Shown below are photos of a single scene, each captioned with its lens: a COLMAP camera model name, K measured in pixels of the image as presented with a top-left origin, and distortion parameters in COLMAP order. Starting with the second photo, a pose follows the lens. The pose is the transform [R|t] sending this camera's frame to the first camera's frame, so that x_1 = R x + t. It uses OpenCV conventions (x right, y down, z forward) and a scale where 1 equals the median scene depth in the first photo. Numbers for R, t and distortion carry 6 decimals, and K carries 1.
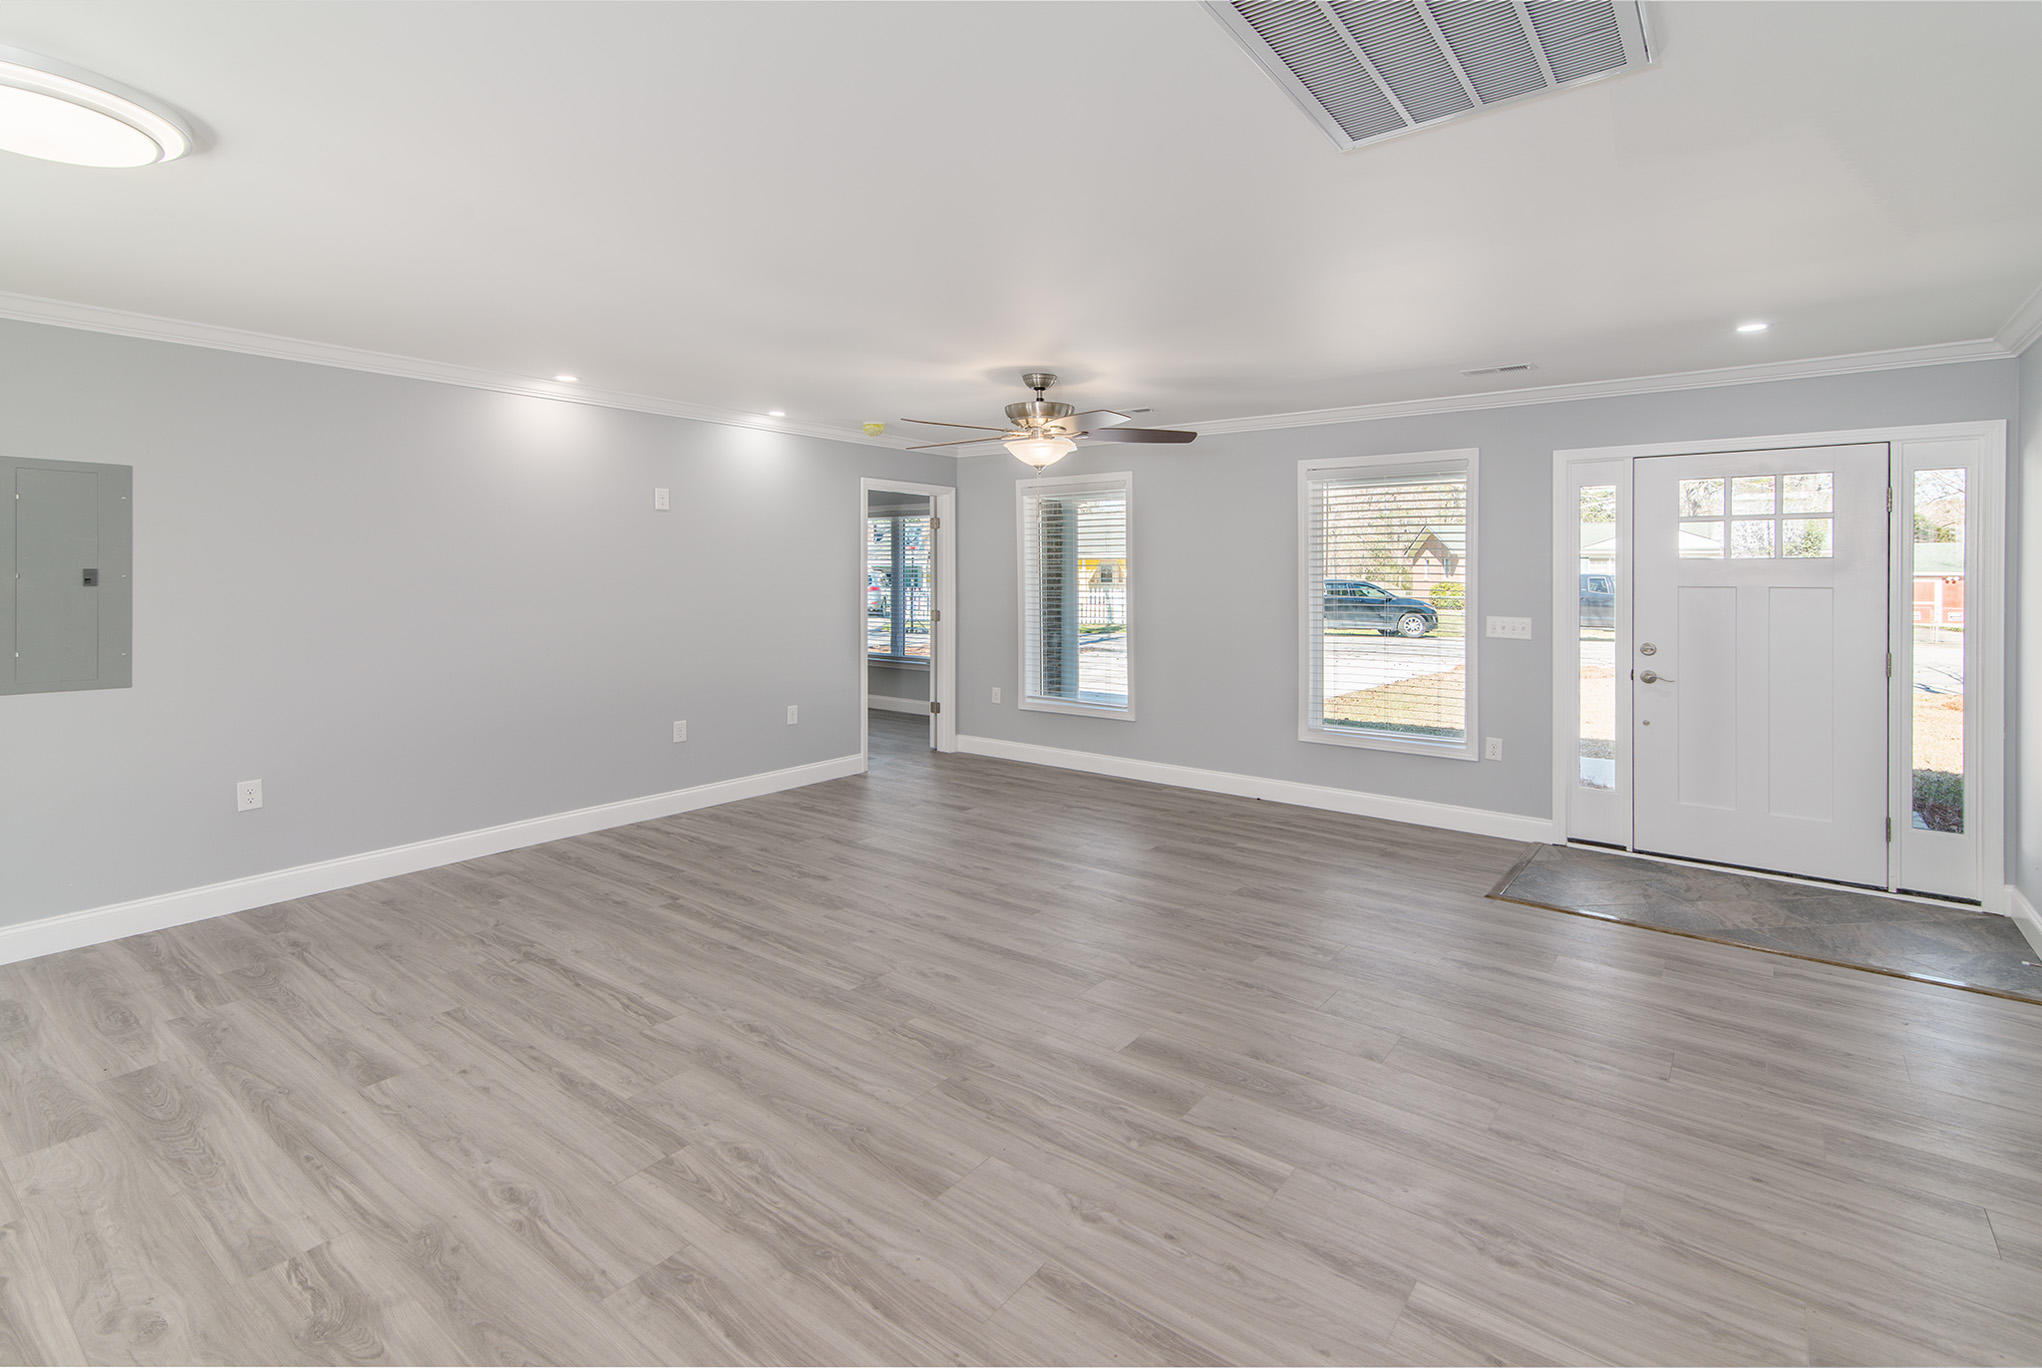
lens RADIAL K [[958.5, 0, 1019.3], [0, 958.5, 670.3], [0, 0, 1]] dist [0.020019, -0.000695]
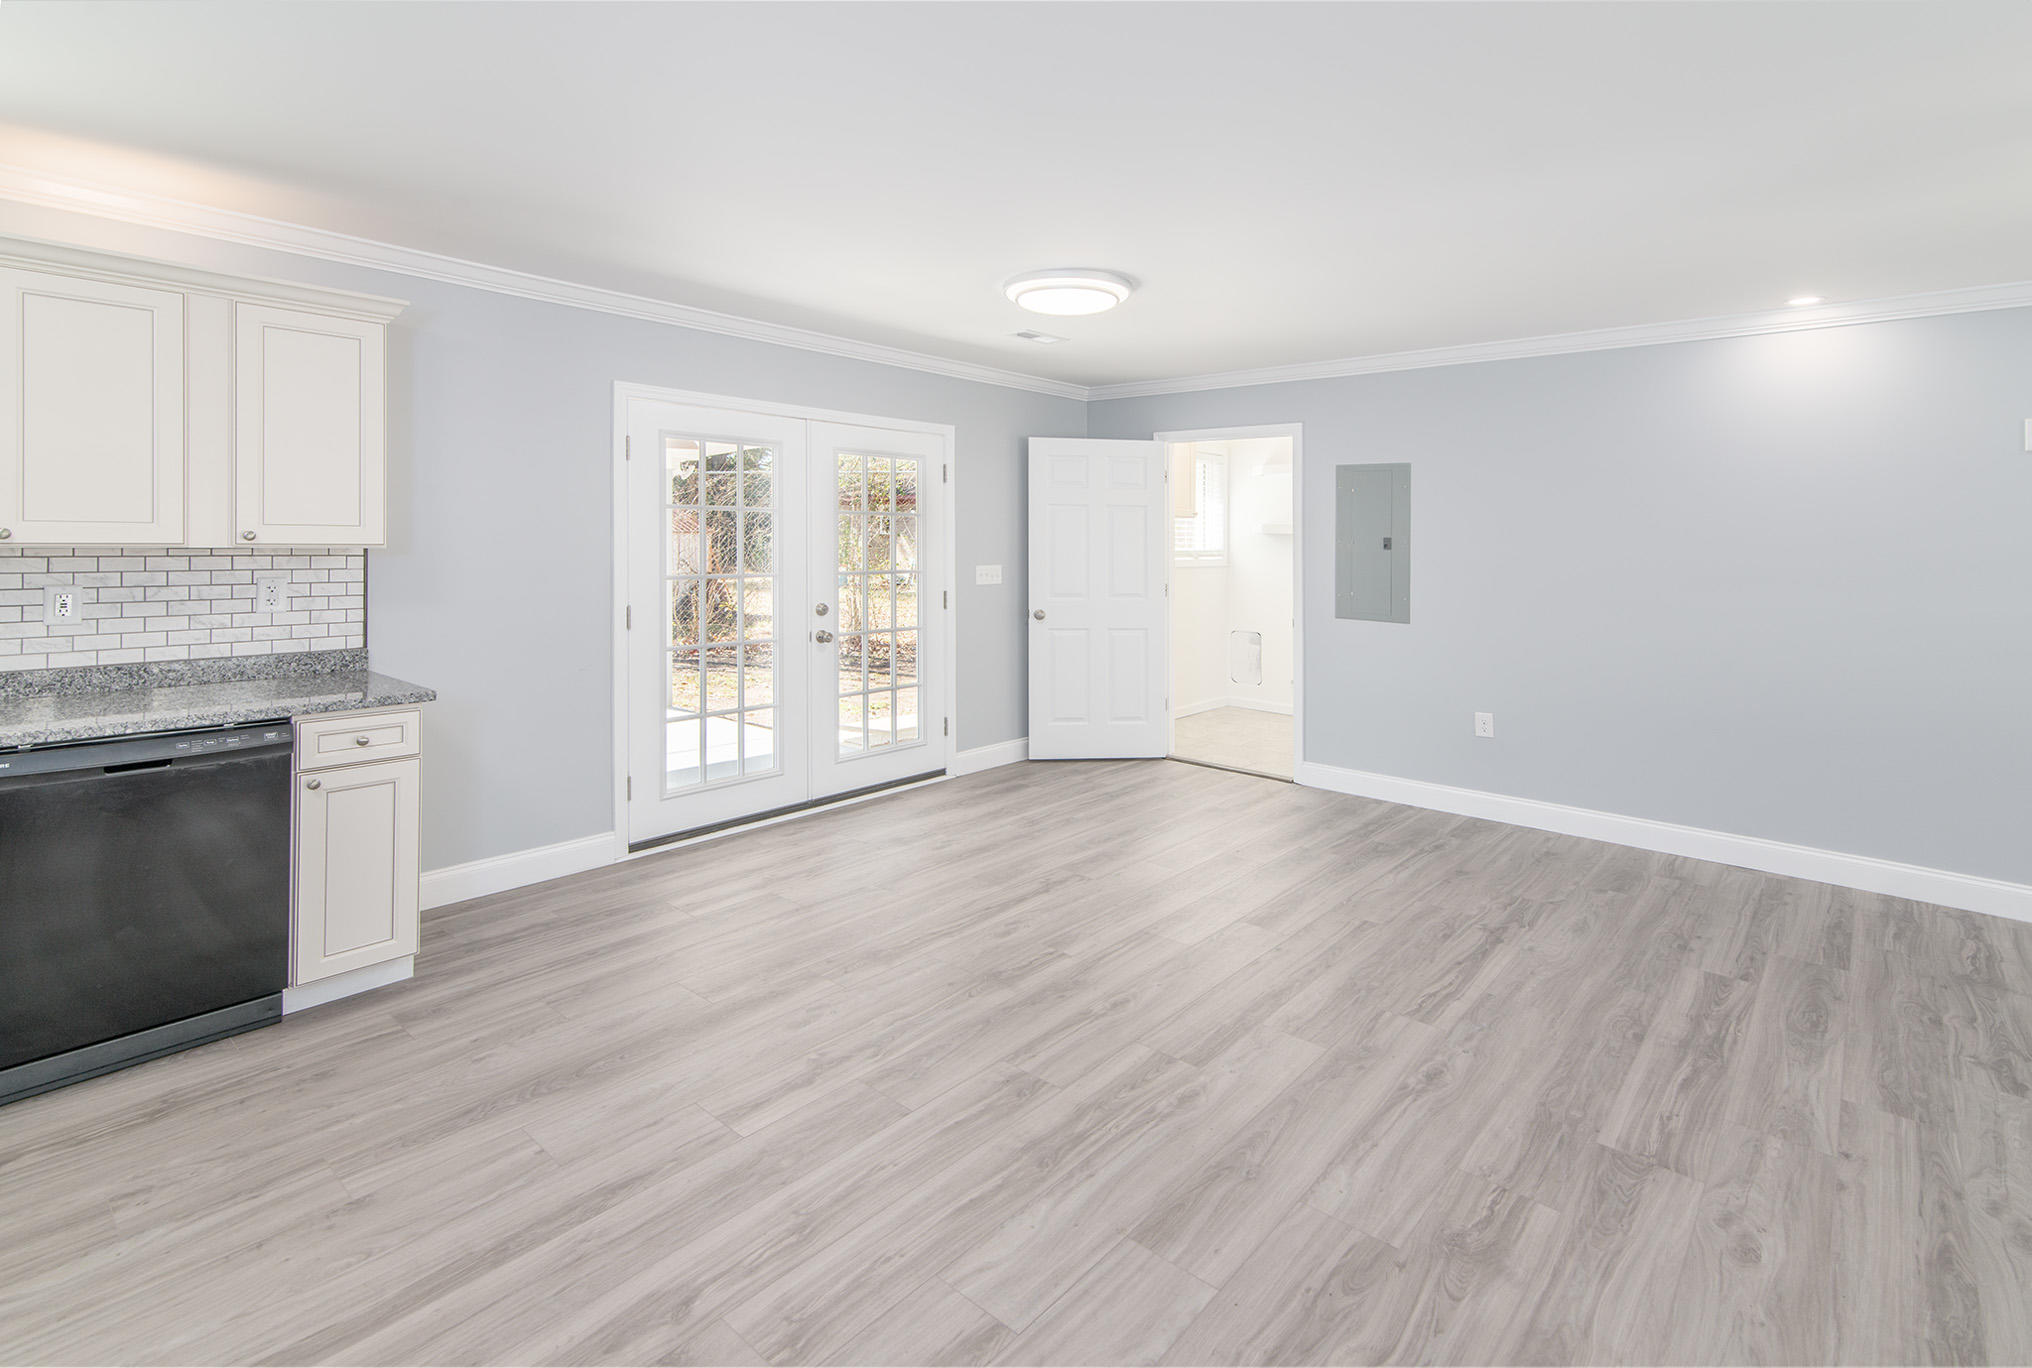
lens RADIAL K [[977.7, 0, 1026.3], [0, 977.7, 527.8], [0, 0, 1]] dist [0.011551, -0.001402]
pose [[-0.049700, -0.008453, -0.998728, 0.658517], [-0.118031, 0.993007, -0.002531, -0.055783], [0.991765, 0.117755, -0.050350, 0.724397]]
